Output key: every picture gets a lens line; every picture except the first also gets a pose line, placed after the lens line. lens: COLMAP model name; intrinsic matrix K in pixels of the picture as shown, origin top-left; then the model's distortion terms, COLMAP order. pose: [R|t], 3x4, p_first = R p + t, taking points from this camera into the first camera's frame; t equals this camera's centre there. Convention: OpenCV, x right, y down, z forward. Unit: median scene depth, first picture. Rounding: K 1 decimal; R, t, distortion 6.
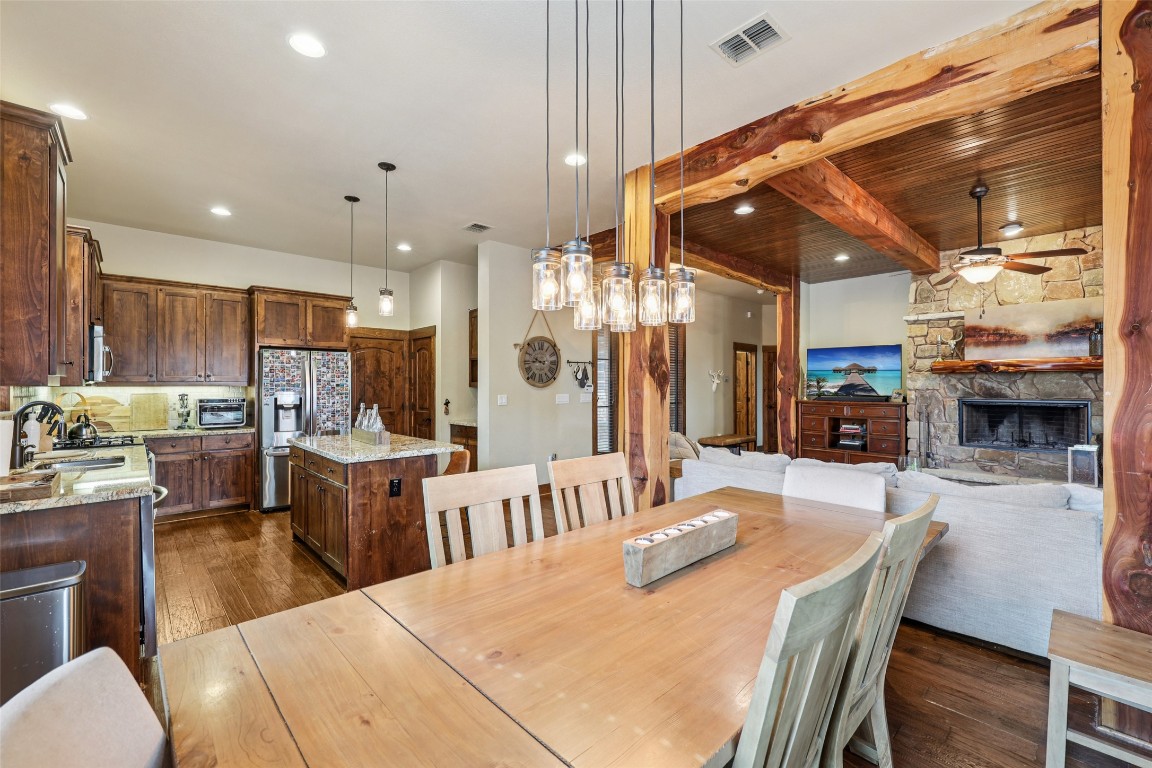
lens RADIAL K [[487.0, 0, 577.1], [0, 487.0, 382.8], [0, 0, 1]] dist [0.003374, 0.000350]
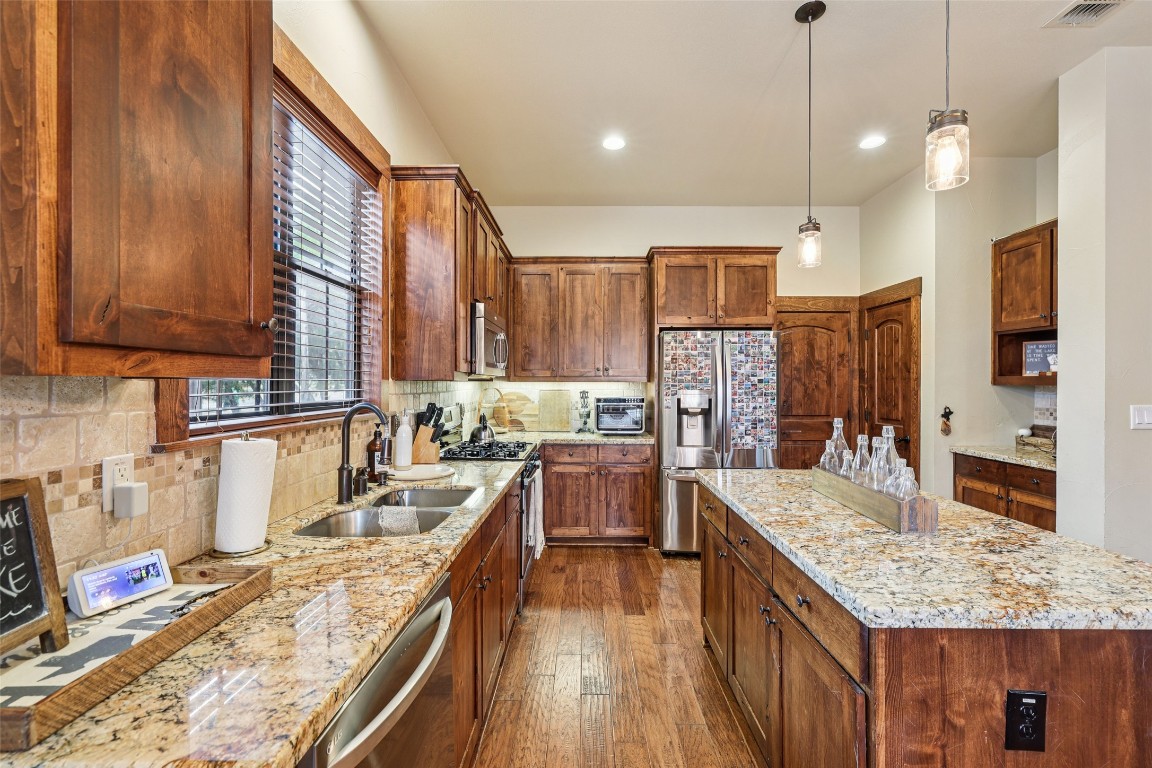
lens RADIAL K [[487.0, 0, 576.8], [0, 487.0, 380.6], [0, 0, 1]] dist [0.003374, 0.000350]
pose [[0.725919, 0.001469, -0.687779, -0.235019], [-0.000043, 0.999998, 0.002090, 0.003119], [0.687780, -0.001488, 0.725918, 0.378620]]
